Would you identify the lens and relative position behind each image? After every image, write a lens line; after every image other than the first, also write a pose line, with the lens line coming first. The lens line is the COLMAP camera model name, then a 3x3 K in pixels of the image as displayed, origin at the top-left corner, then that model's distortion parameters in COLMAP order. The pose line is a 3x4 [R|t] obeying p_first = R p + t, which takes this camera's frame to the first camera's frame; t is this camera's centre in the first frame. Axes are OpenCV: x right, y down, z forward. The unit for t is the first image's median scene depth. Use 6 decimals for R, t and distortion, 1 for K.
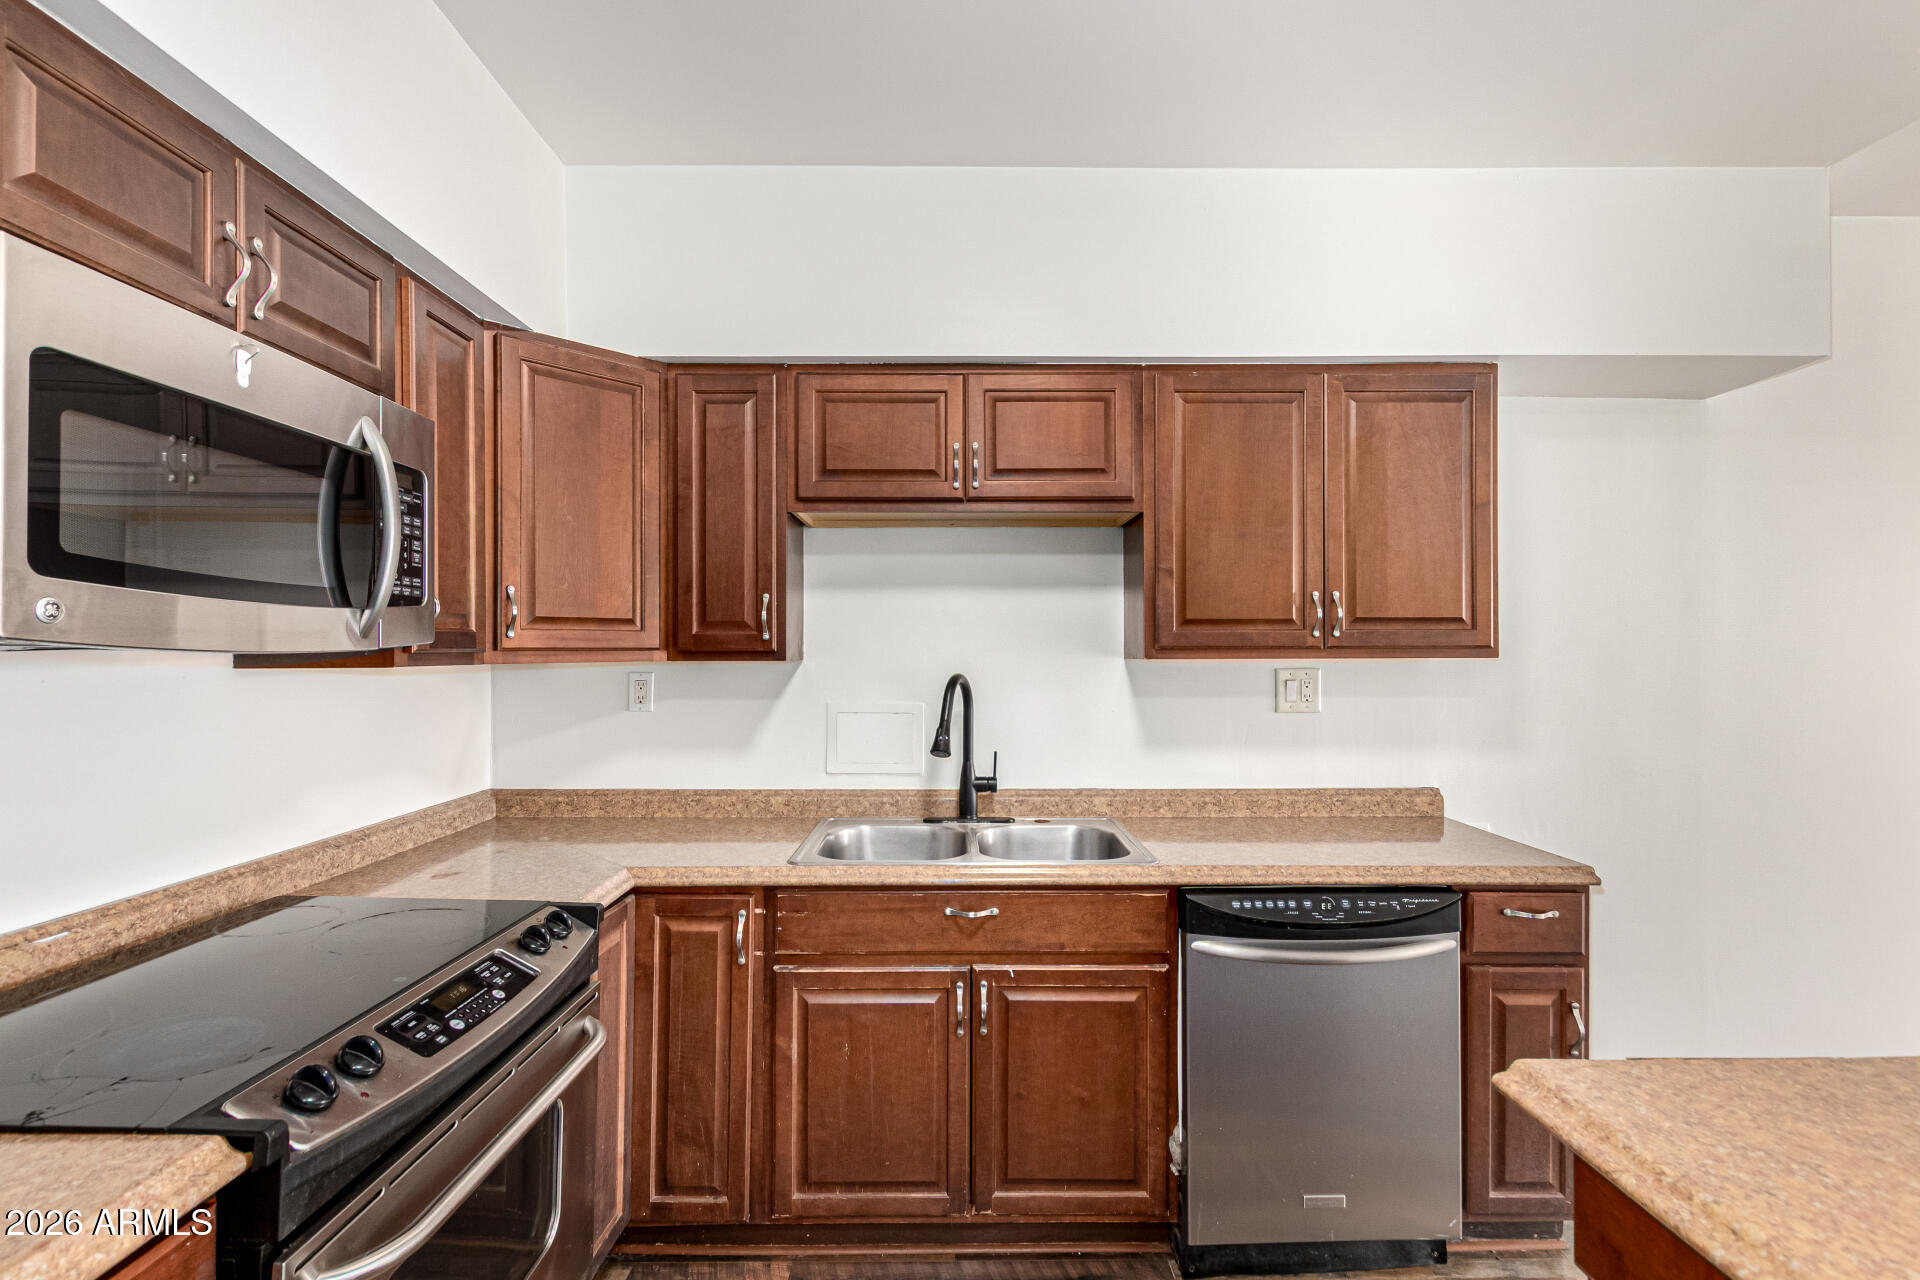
lens RADIAL K [[878.0, 0, 956.4], [0, 878.0, 642.9], [0, 0, 1]] dist [0.002783, -0.000859]
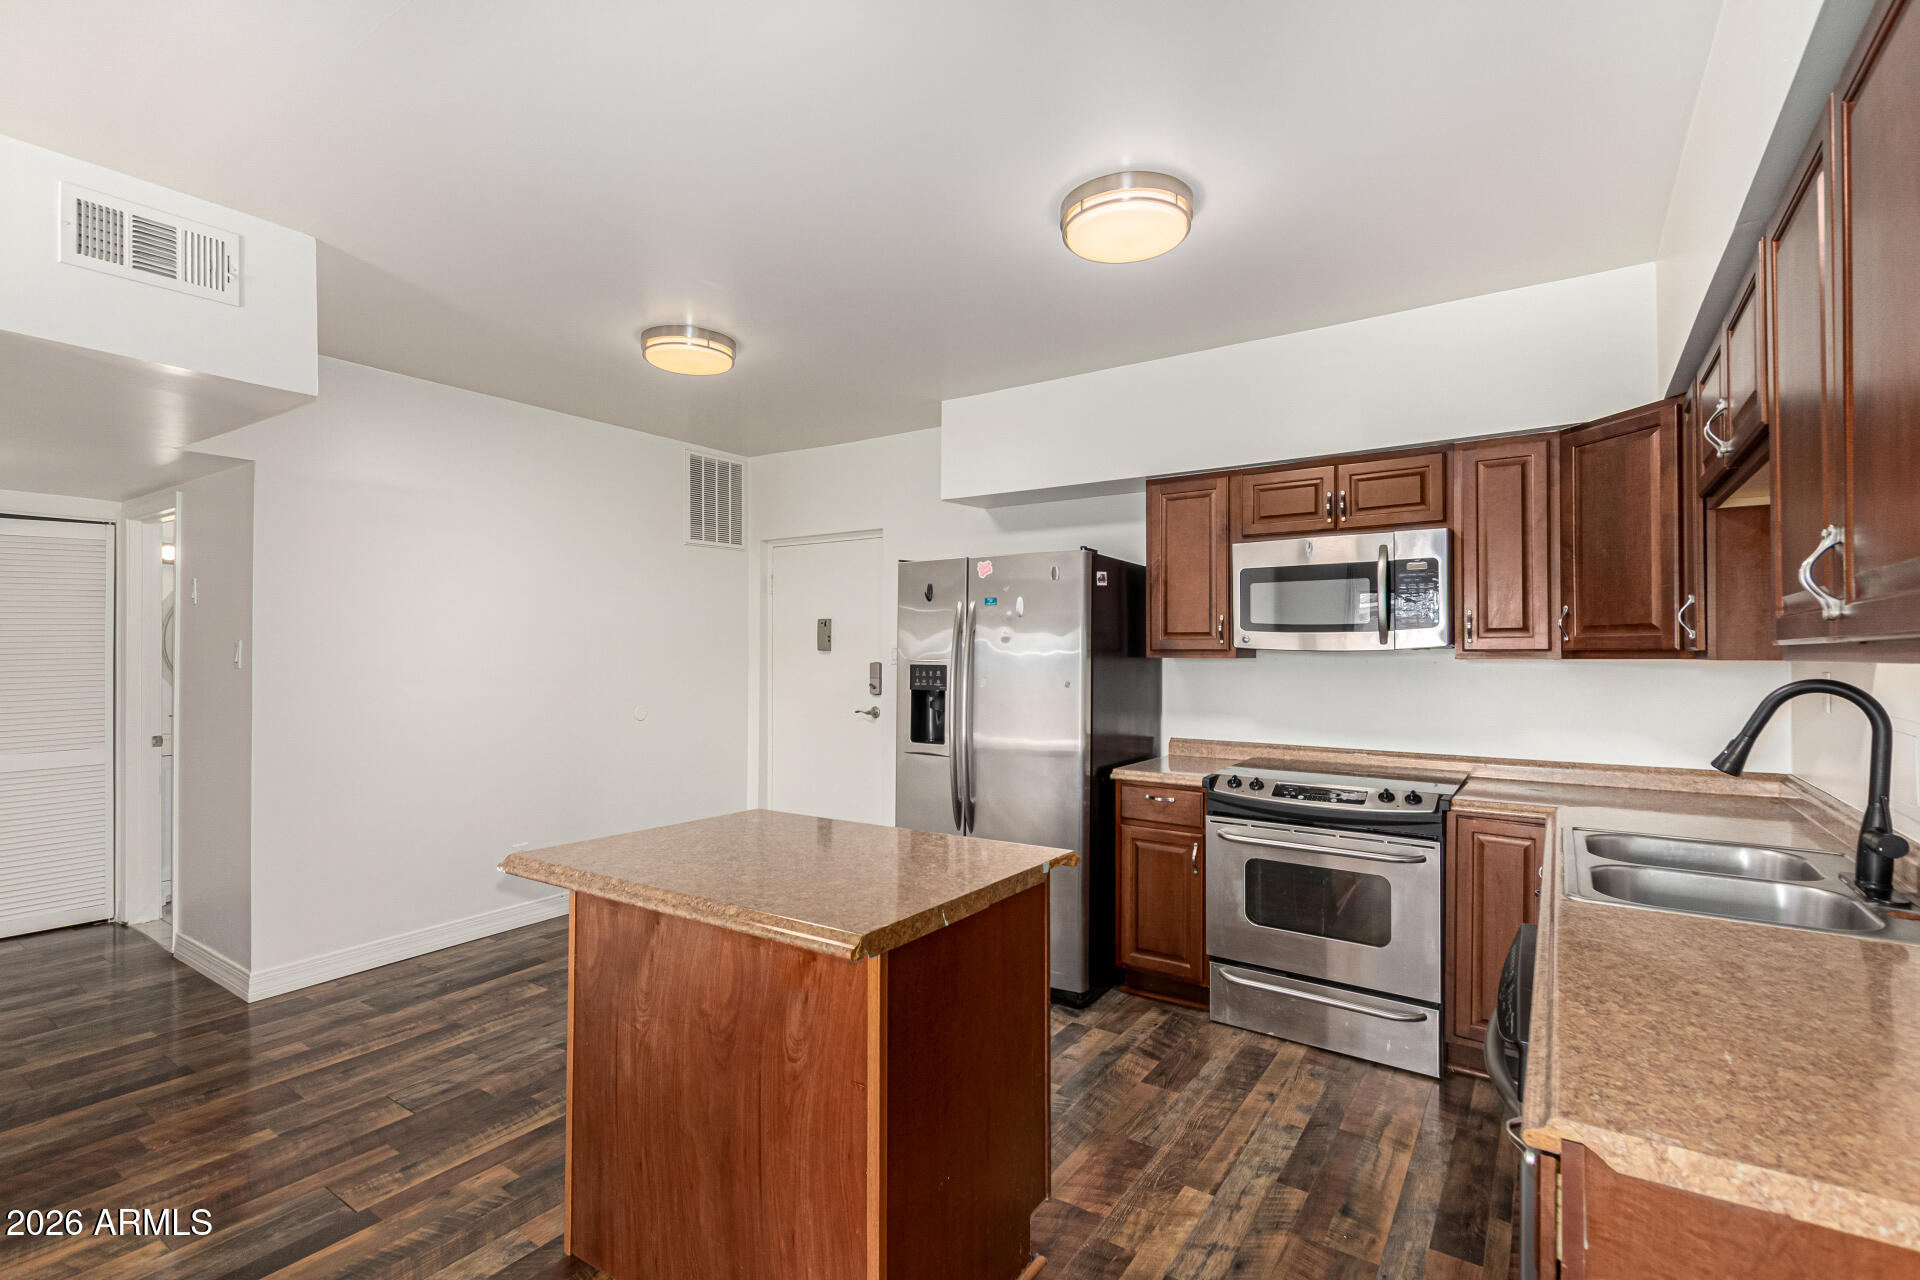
lens RADIAL K [[878.0, 0, 956.4], [0, 878.0, 642.9], [0, 0, 1]] dist [0.002783, -0.000859]
pose [[-0.573159, -0.009707, -0.819386, 1.113166], [0.006429, 0.999846, -0.016341, 0.011883], [0.819419, -0.014634, -0.573008, 0.881013]]
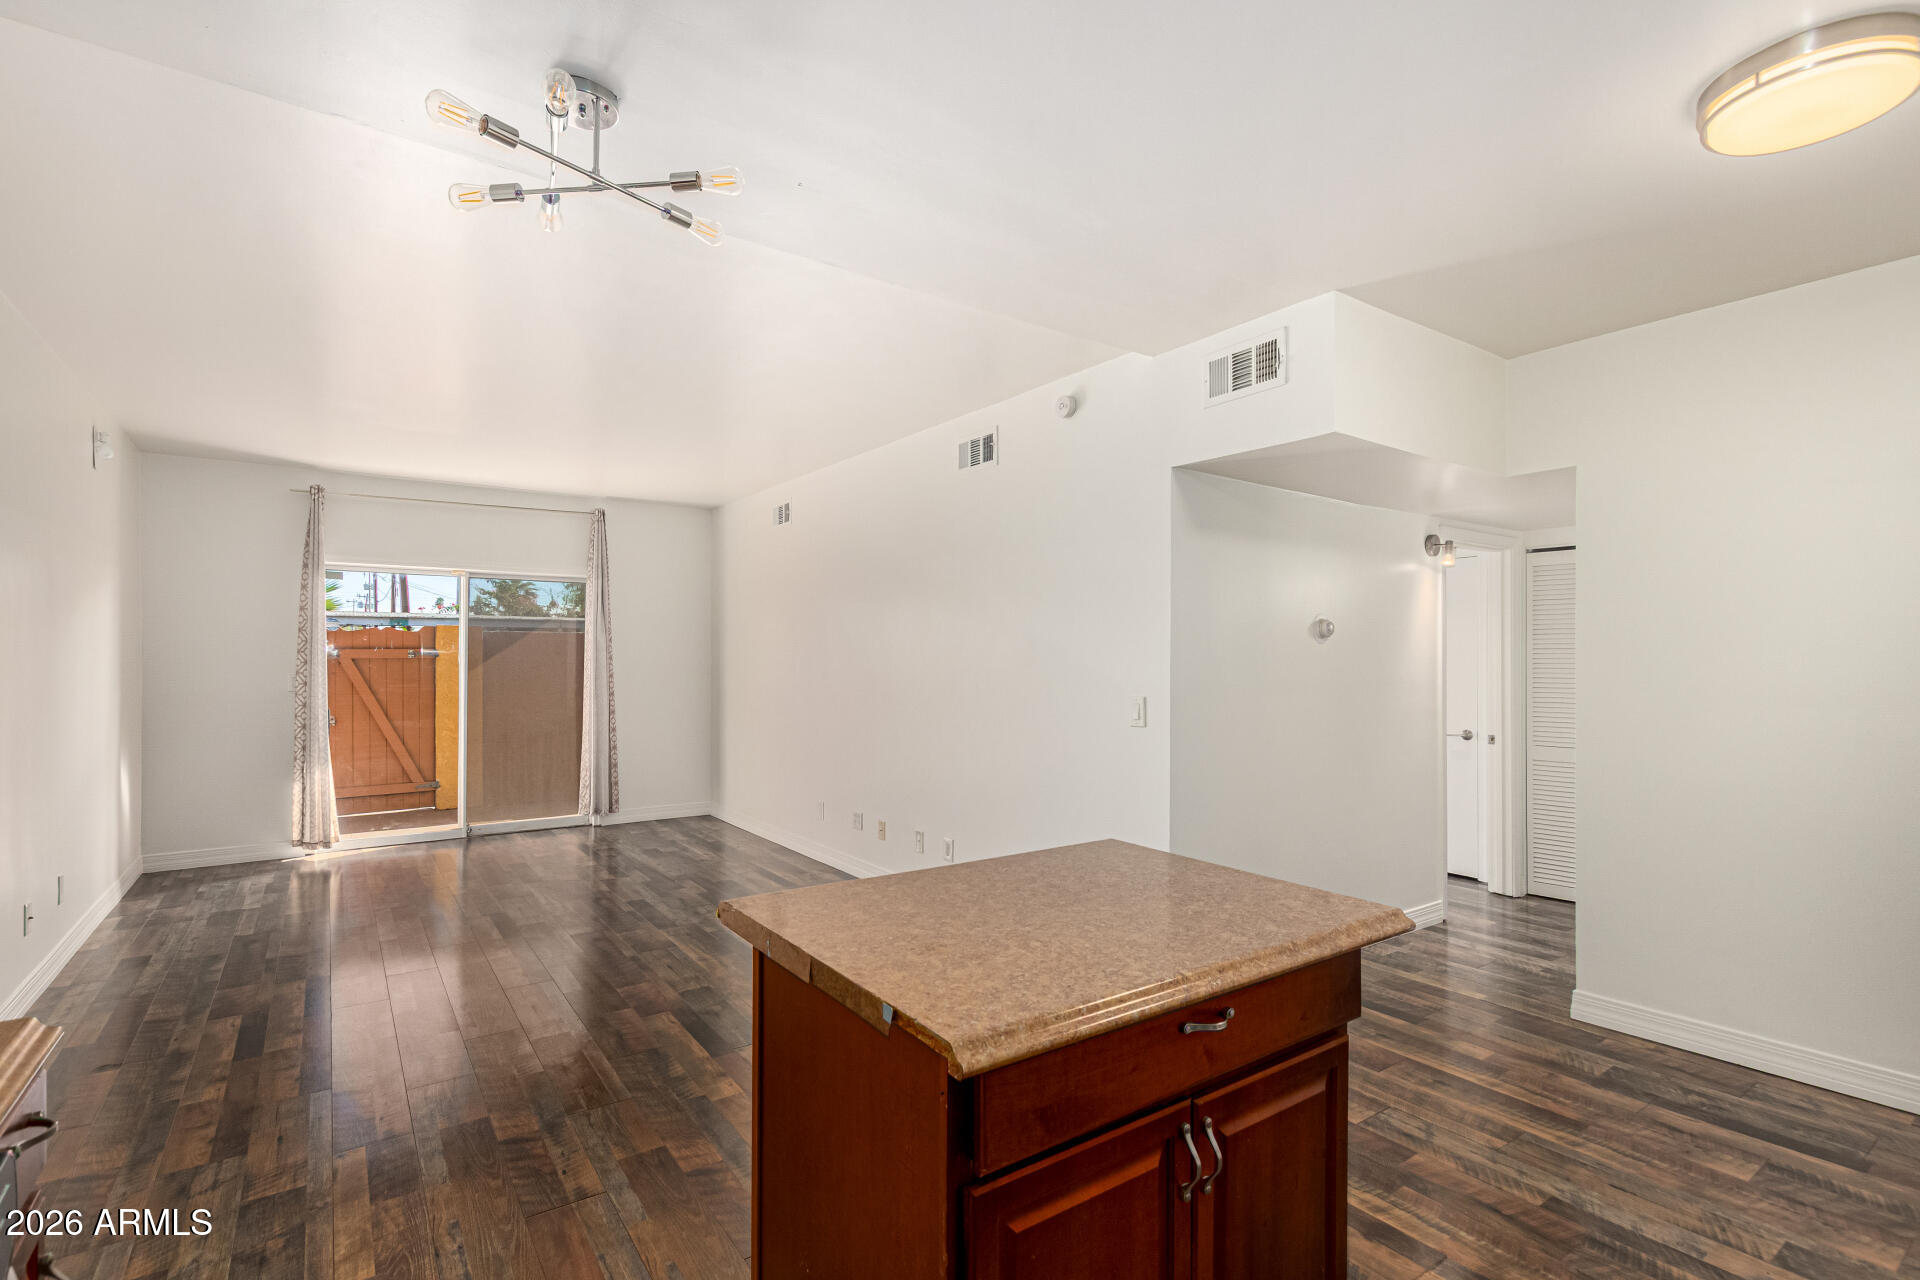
lens RADIAL K [[890.0, 0, 959.3], [0, 890.0, 657.9], [0, 0, 1]] dist [0.008526, -0.001476]
pose [[-0.570476, -0.001527, 0.821313, -0.111318], [-0.010827, 0.999925, -0.005661, 0.007974], [-0.821243, -0.012122, -0.570450, 0.728380]]
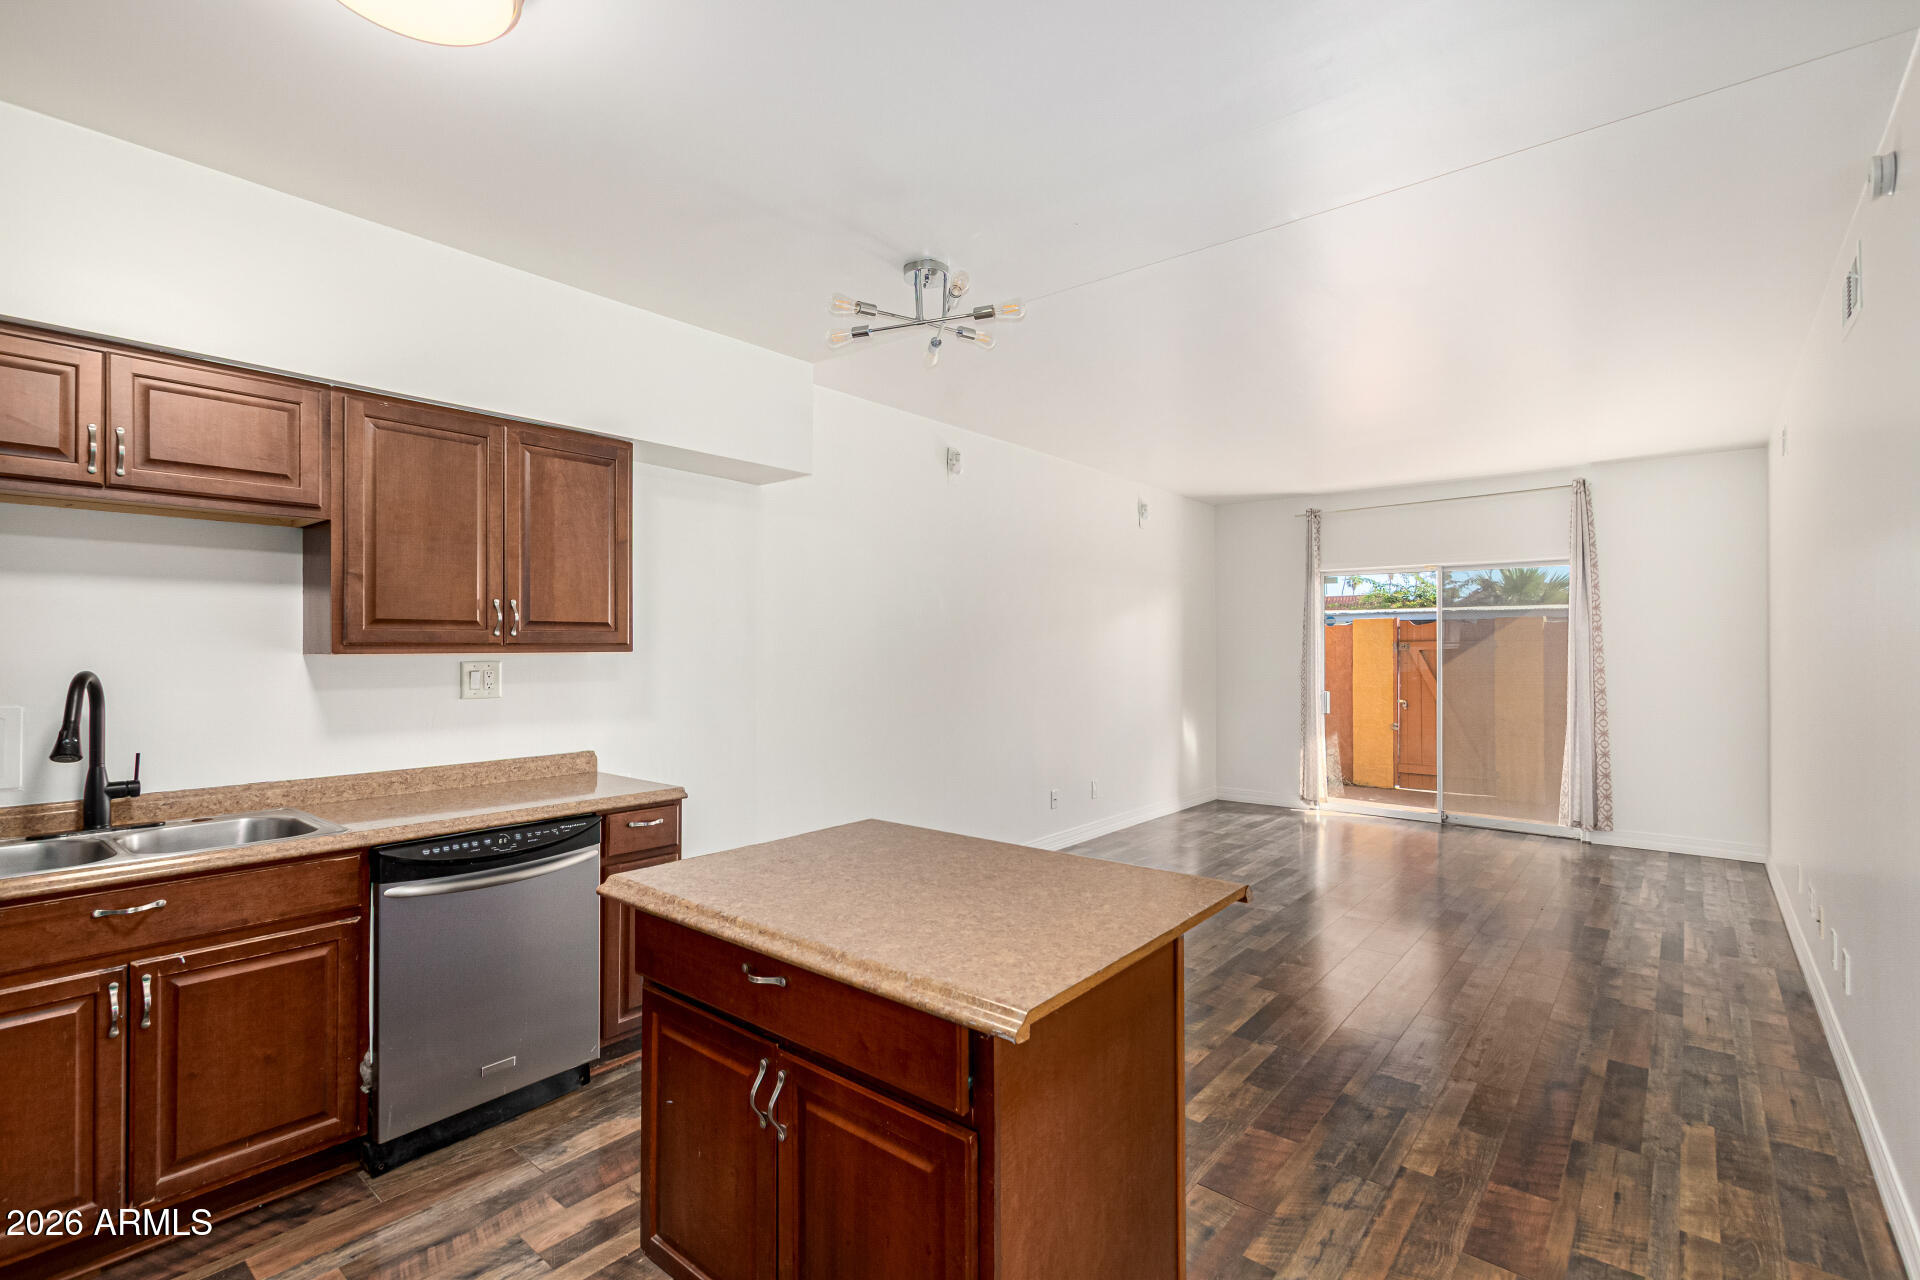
lens RADIAL K [[876.5, 0, 958.3], [0, 876.5, 645.7], [0, 0, 1]] dist [0.015235, -0.006120]
pose [[0.646216, 0.002171, 0.763152, -0.122546], [-0.008263, 0.999957, 0.004151, -0.003246], [-0.763110, -0.008988, 0.646206, -0.312996]]
